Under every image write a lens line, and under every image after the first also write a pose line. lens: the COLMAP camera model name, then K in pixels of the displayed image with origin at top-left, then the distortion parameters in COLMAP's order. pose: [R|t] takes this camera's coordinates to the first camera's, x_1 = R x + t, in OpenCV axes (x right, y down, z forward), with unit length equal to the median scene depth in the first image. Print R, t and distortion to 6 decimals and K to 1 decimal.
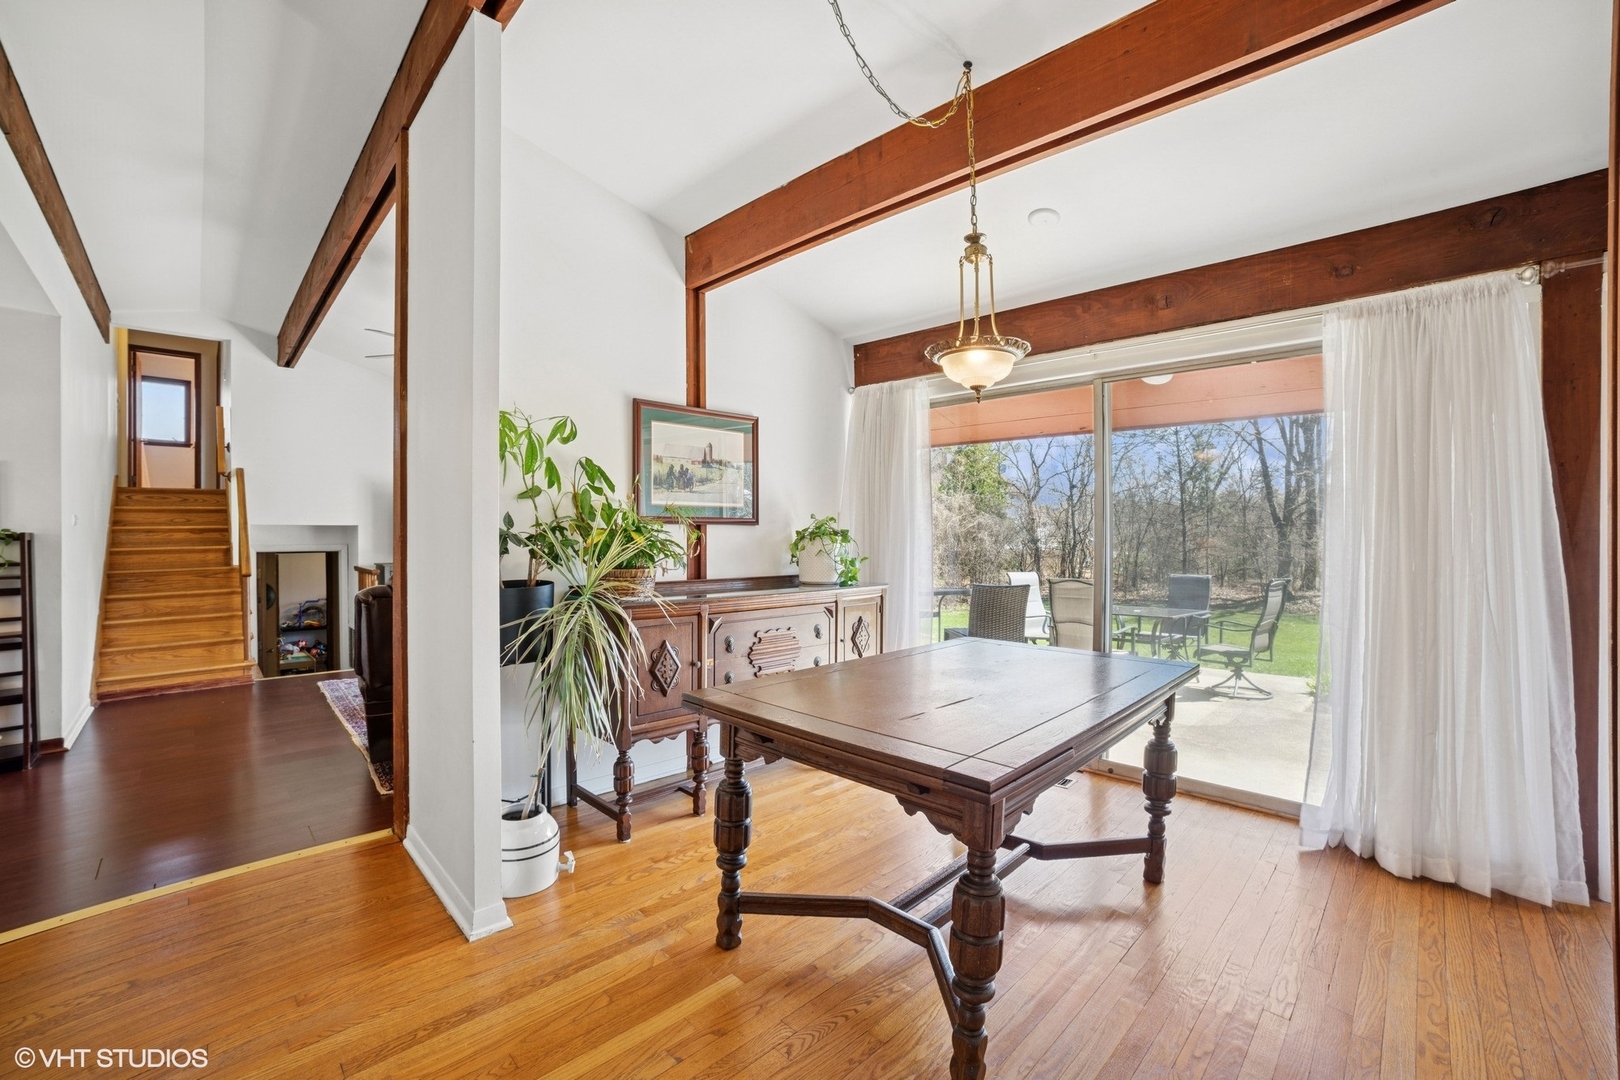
lens RADIAL K [[656.0, 0, 810.0], [0, 656.0, 540.0], [0, 0, 1]] dist [0.002295, 0.000247]
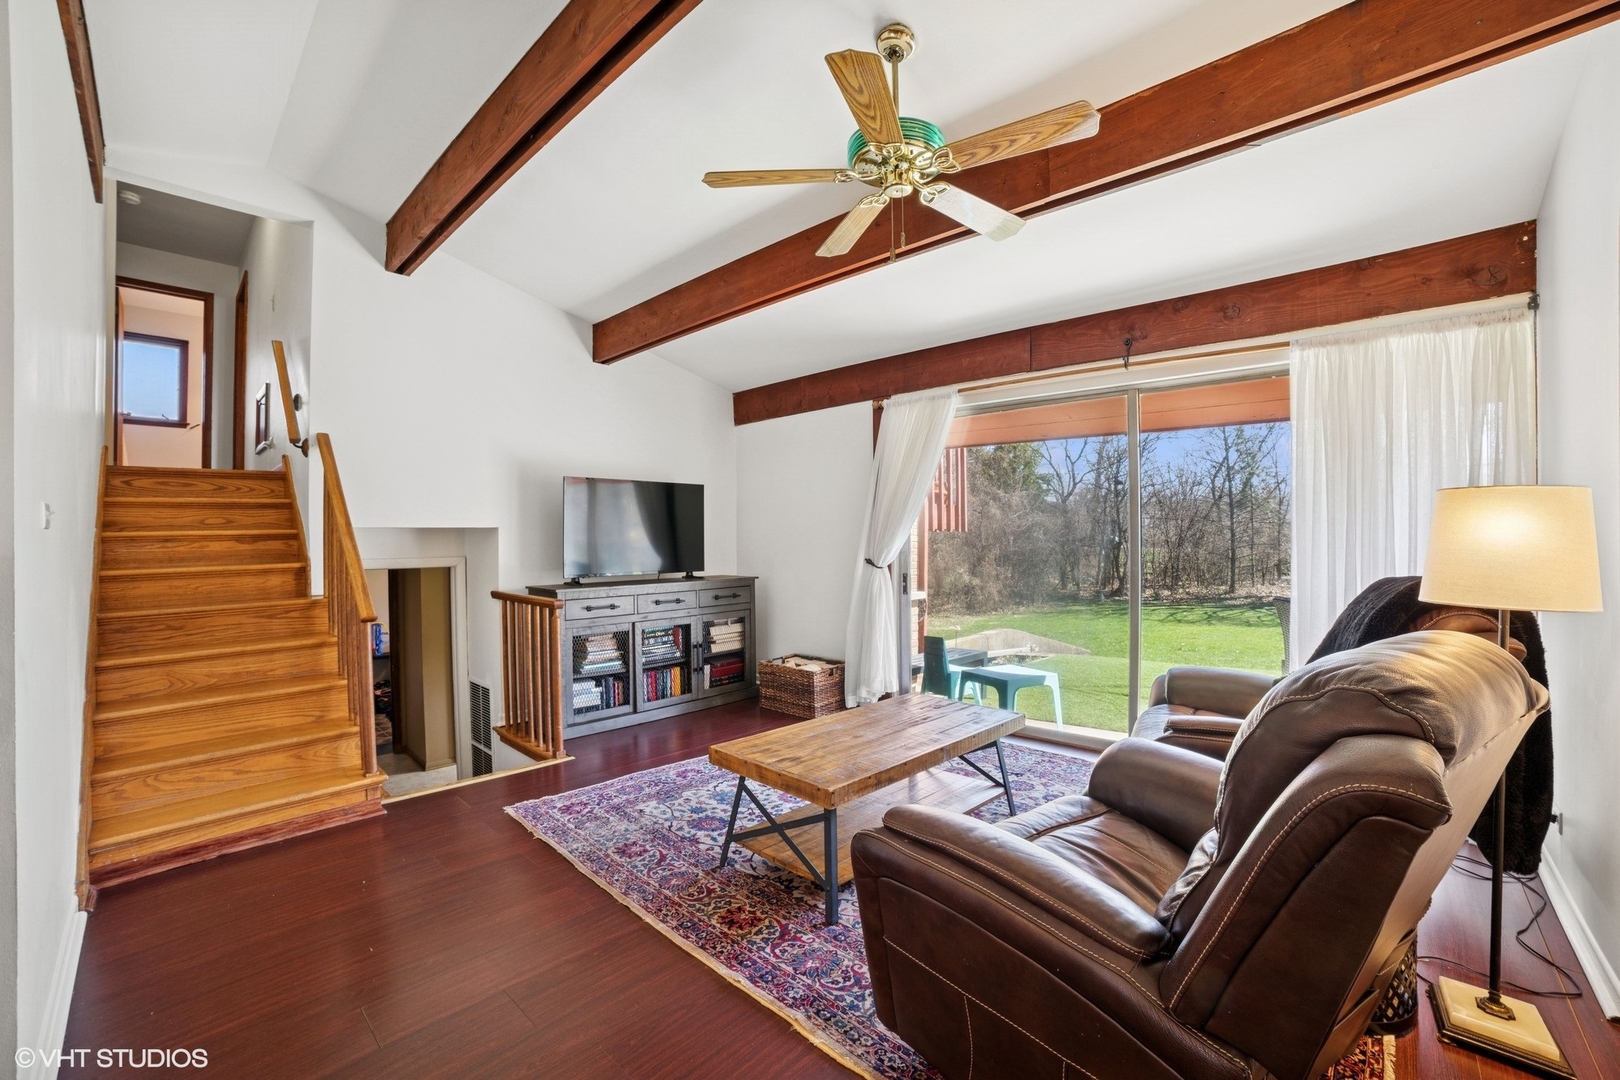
lens RADIAL K [[584.2, 0, 810.0], [0, 584.2, 540.0], [0, 0, 1]] dist [-0.055521, 0.011258]
pose [[0.992006, -0.006756, 0.126011, -0.500353], [0.006435, 0.999975, 0.002954, -0.010858], [-0.126028, -0.002120, 0.992024, 0.441453]]
